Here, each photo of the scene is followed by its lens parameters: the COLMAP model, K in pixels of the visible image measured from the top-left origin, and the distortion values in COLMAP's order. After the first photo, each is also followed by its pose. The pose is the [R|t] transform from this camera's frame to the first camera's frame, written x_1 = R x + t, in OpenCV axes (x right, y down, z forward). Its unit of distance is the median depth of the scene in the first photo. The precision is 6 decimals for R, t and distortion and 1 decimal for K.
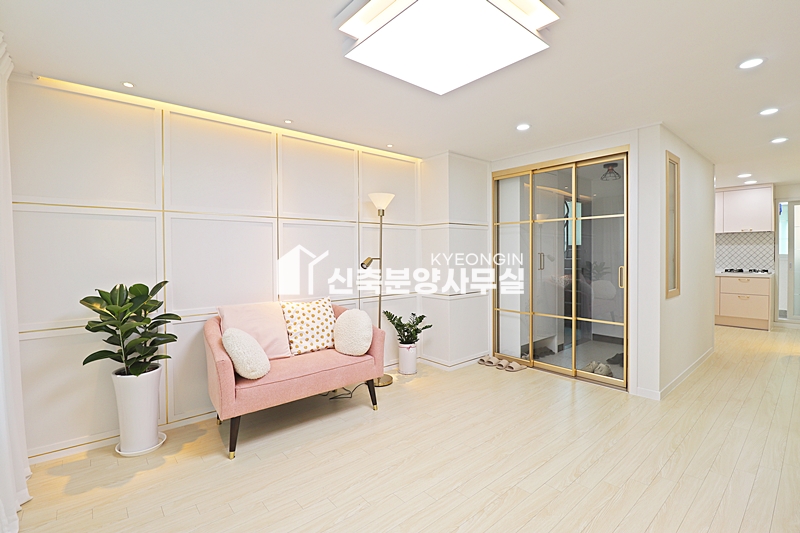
lens RADIAL K [[368.0, 0, 397.7], [0, 368.0, 257.8], [0, 0, 1]] dist [0.001099, -0.014594]
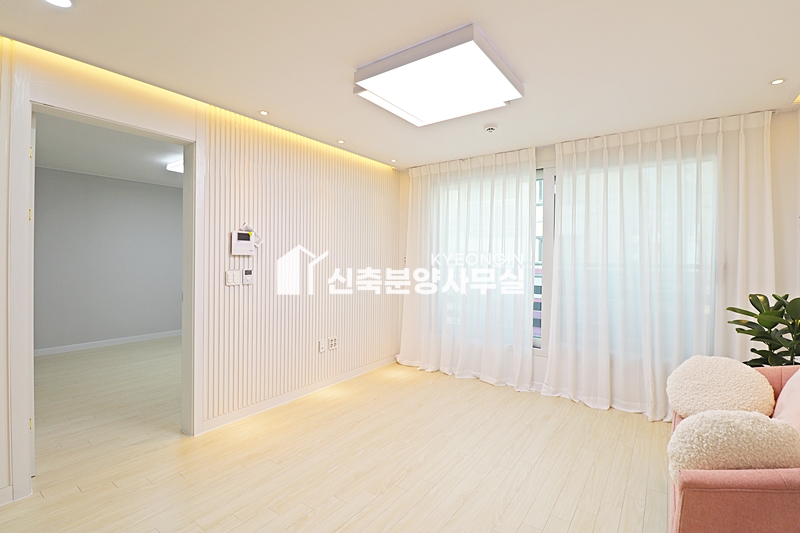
lens RADIAL K [[368.0, 0, 397.7], [0, 368.0, 257.8], [0, 0, 1]] dist [0.001099, -0.014594]
pose [[-0.972011, -0.003576, -0.234910, 0.312036], [-0.007973, 0.999810, 0.017770, -0.021372], [0.234802, 0.019145, -0.971855, 1.217399]]
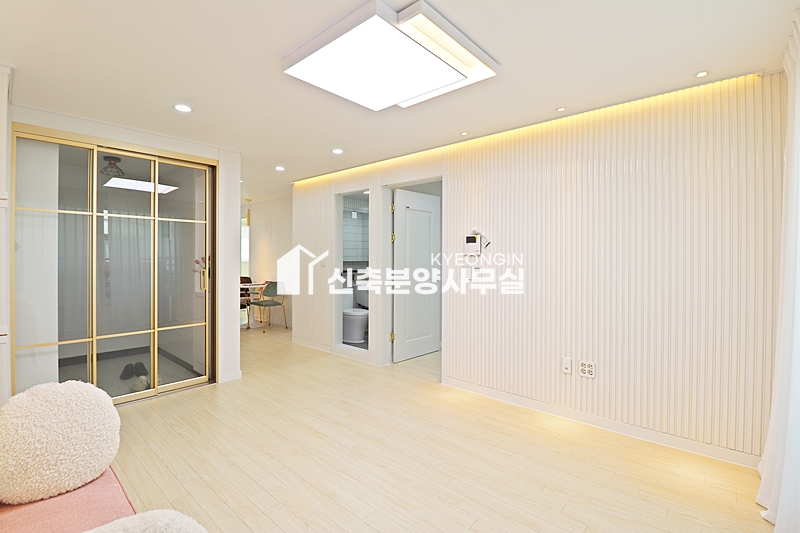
lens RADIAL K [[368.0, 0, 397.7], [0, 368.0, 257.8], [0, 0, 1]] dist [0.001099, -0.014594]
pose [[-0.135515, 0.003413, 0.990769, -0.560607], [0.012869, 0.999916, -0.001684, -0.002067], [-0.990692, 0.012522, -0.135547, 0.623113]]
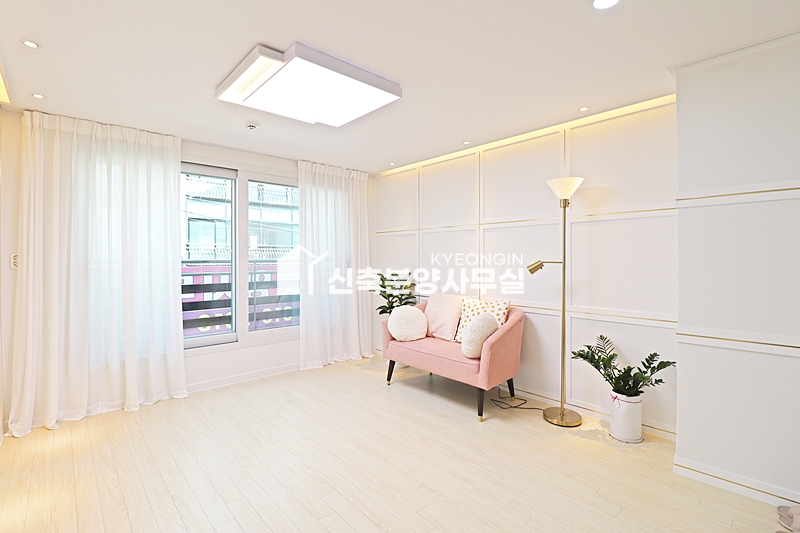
lens RADIAL K [[372.8, 0, 397.2], [0, 372.8, 258.0], [0, 0, 1]] dist [0.000383, -0.015351]
pose [[0.033313, 0.007940, -0.999413, 0.825650], [-0.011533, 0.999905, 0.007559, -0.010420], [0.999378, 0.011275, 0.033401, 0.700810]]
